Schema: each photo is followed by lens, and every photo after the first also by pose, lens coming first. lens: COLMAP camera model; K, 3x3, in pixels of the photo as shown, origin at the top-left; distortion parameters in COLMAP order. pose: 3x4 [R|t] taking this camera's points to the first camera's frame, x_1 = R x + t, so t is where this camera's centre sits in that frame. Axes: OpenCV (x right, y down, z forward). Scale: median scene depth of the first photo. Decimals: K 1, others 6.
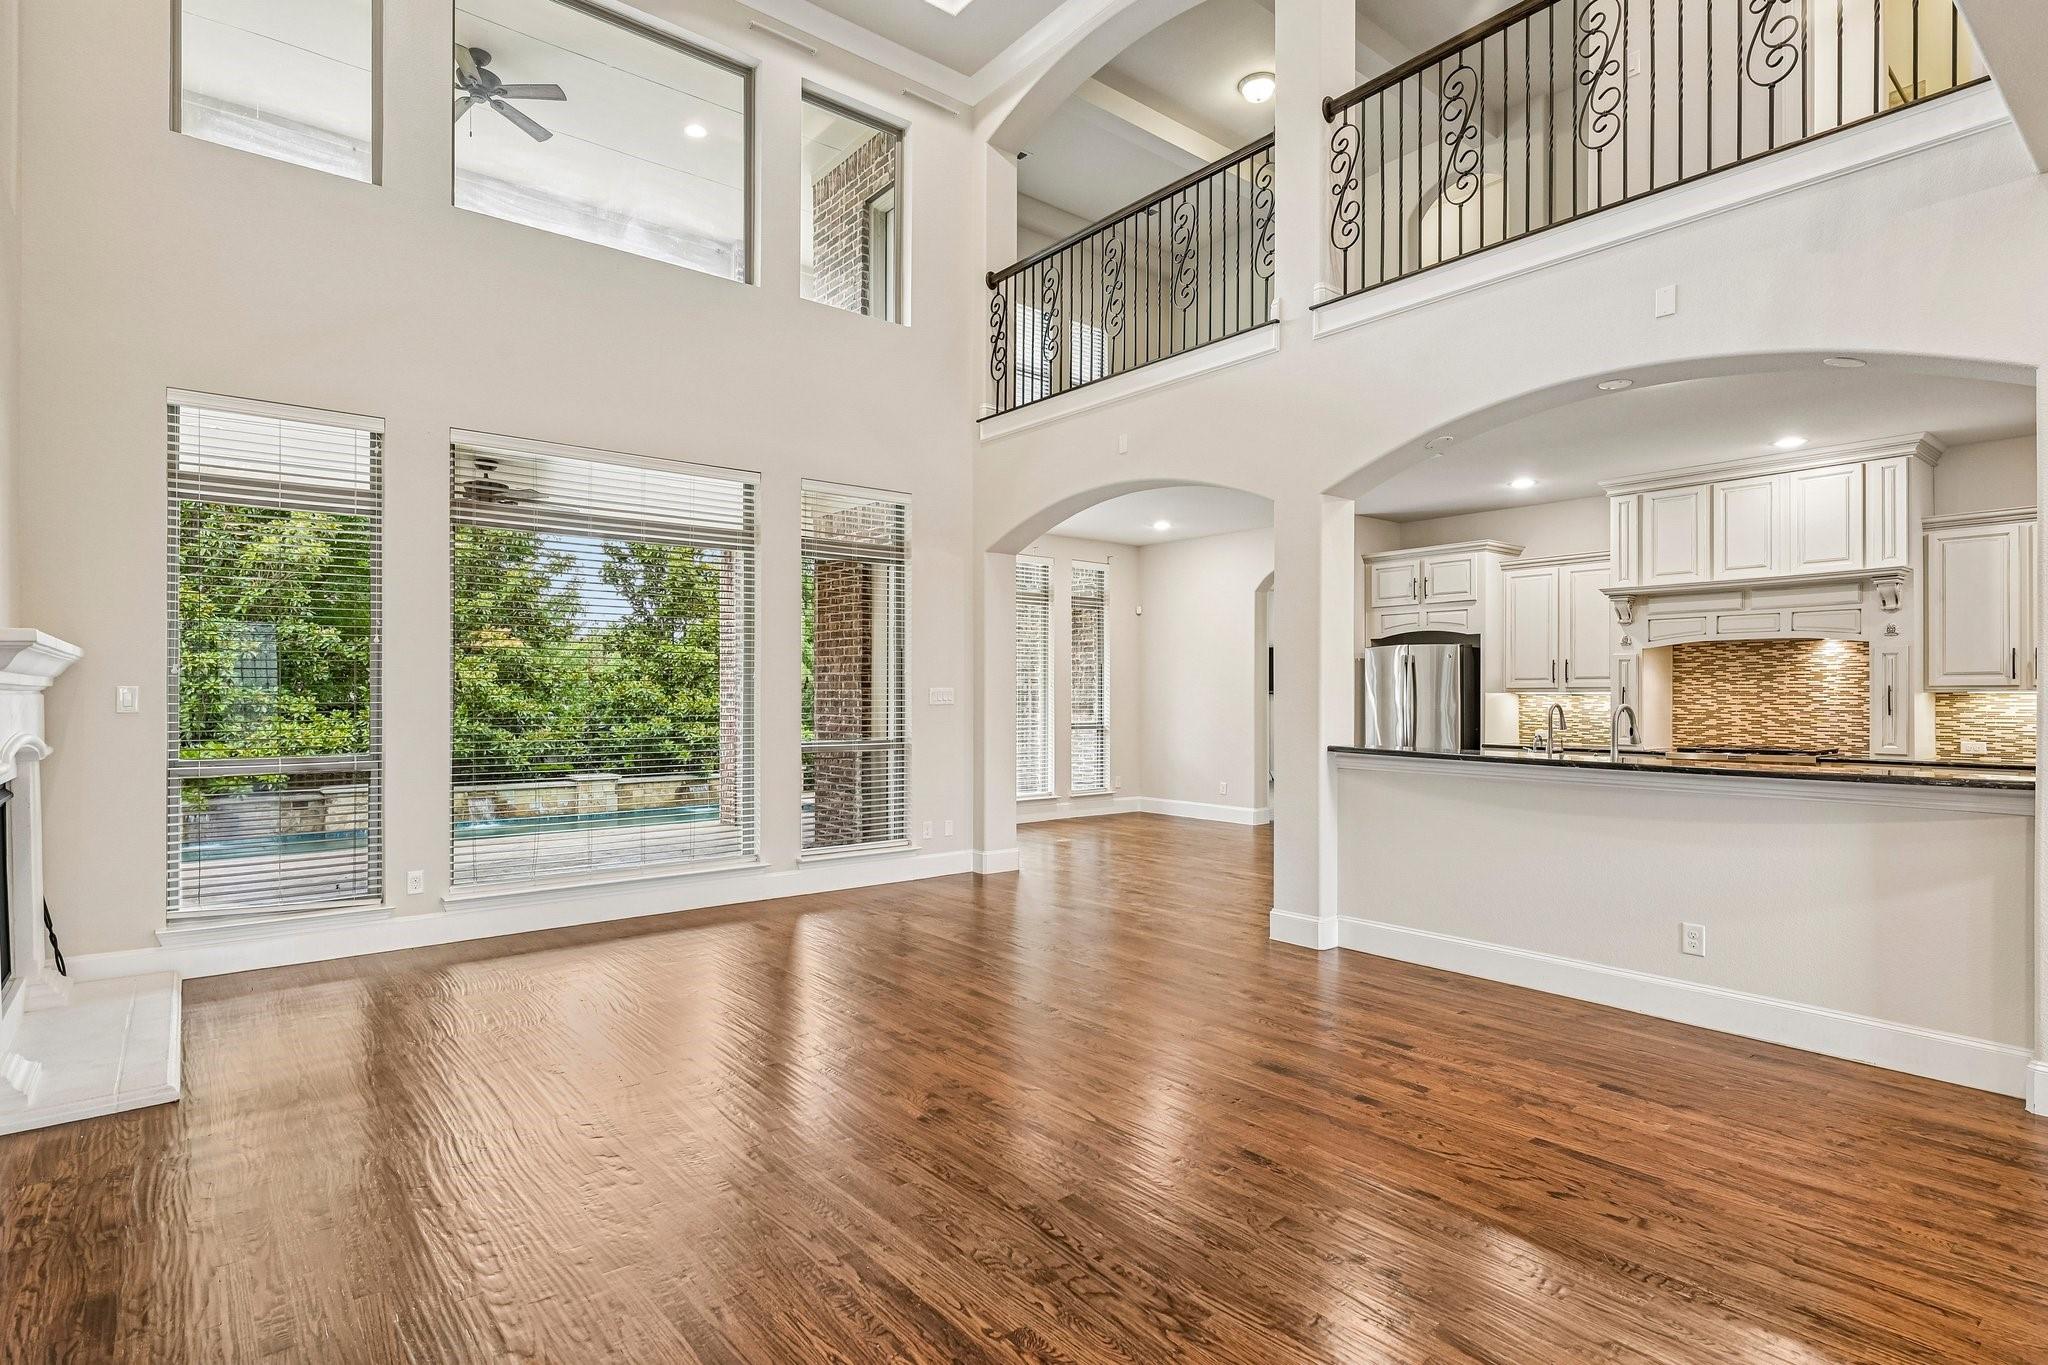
lens RADIAL K [[1020.5, 0, 1028.9], [0, 1020.5, 696.8], [0, 0, 1]] dist [0.001844, 0.001023]
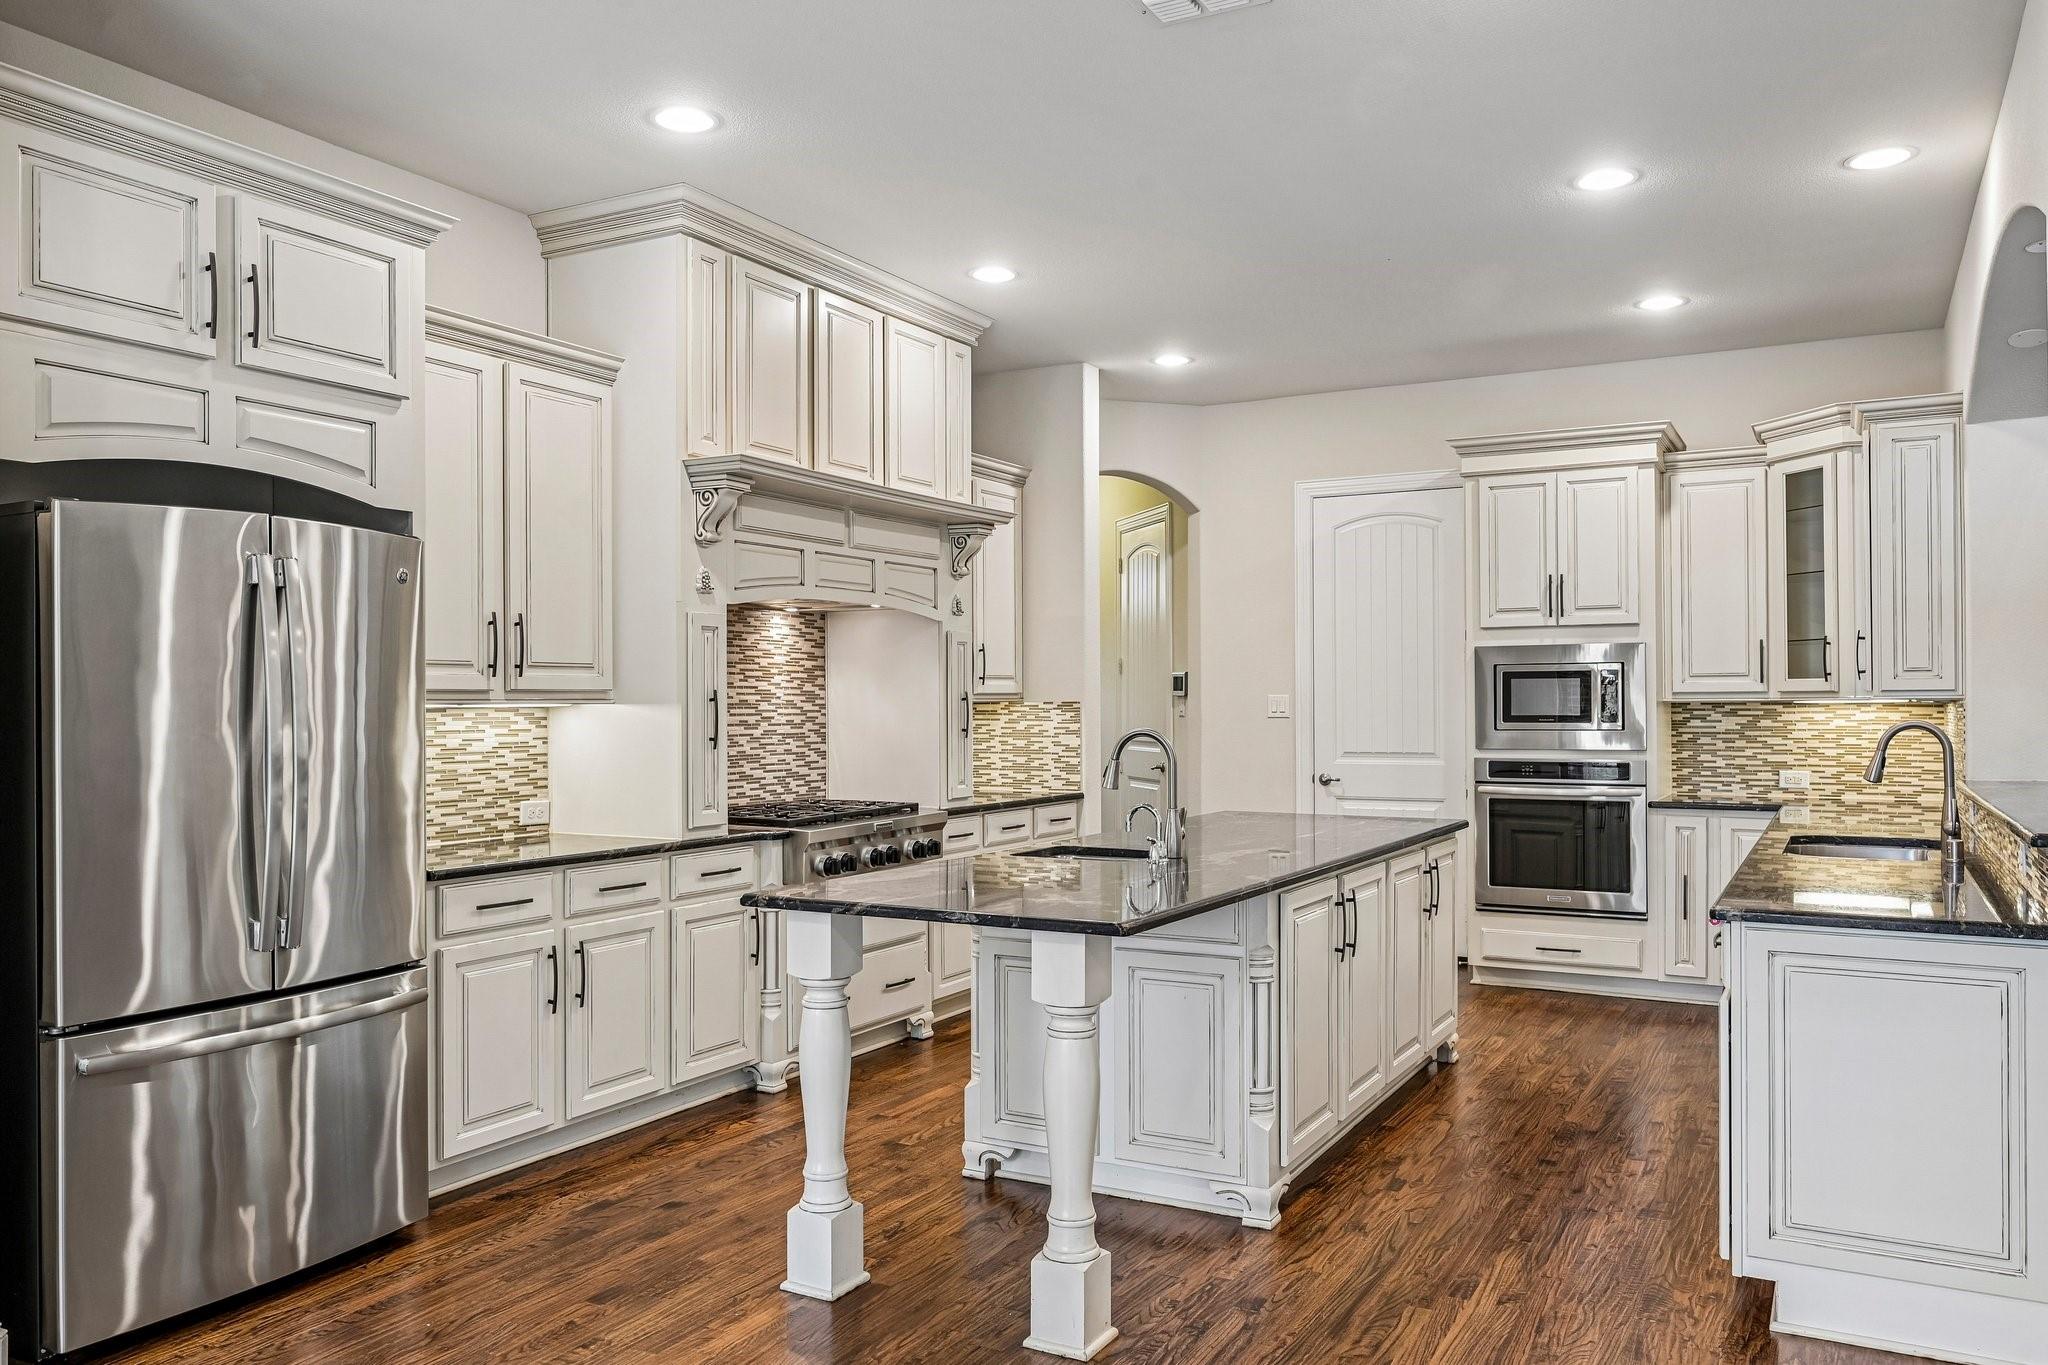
lens RADIAL K [[1514.4, 0, 1024.7], [0, 1514.4, 692.9], [0, 0, 1]] dist [-0.000390, -0.001956]
pose [[-0.371790, 0.006492, 0.928294, -0.065750], [0.005887, 0.999972, -0.004635, -0.006006], [-0.928298, 0.003742, -0.371818, 1.369378]]
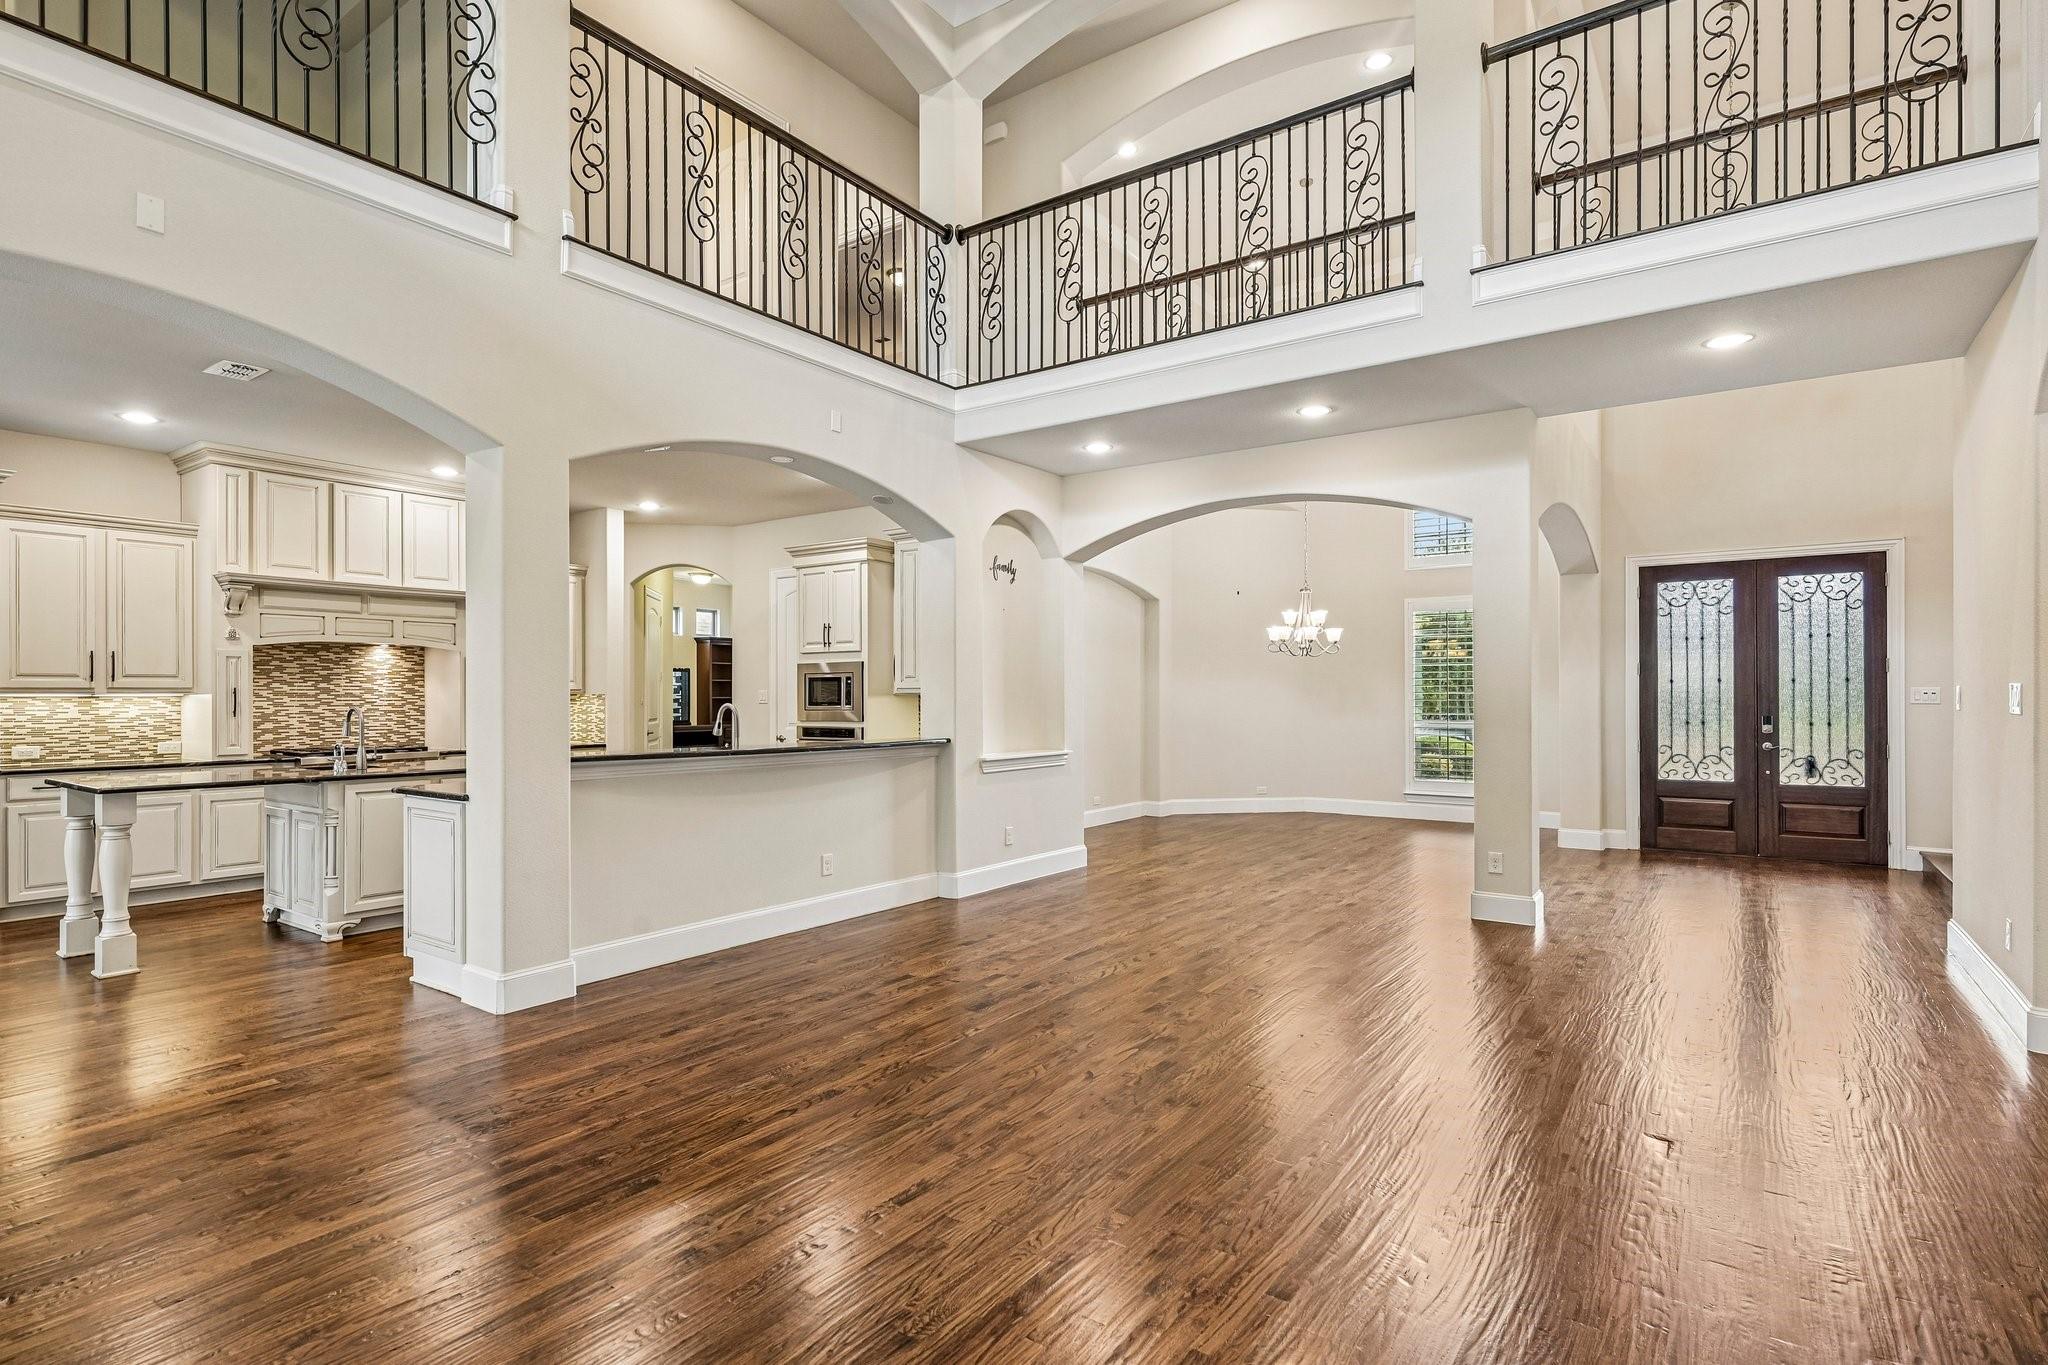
lens RADIAL K [[1020.5, 0, 1023.5], [0, 1020.5, 692.8], [0, 0, 1]] dist [0.001844, 0.001023]
pose [[-0.261666, 0.002918, 0.965154, -0.526371], [0.004347, 0.999989, -0.001844, -0.001191], [-0.965149, 0.003713, -0.261676, 0.714540]]
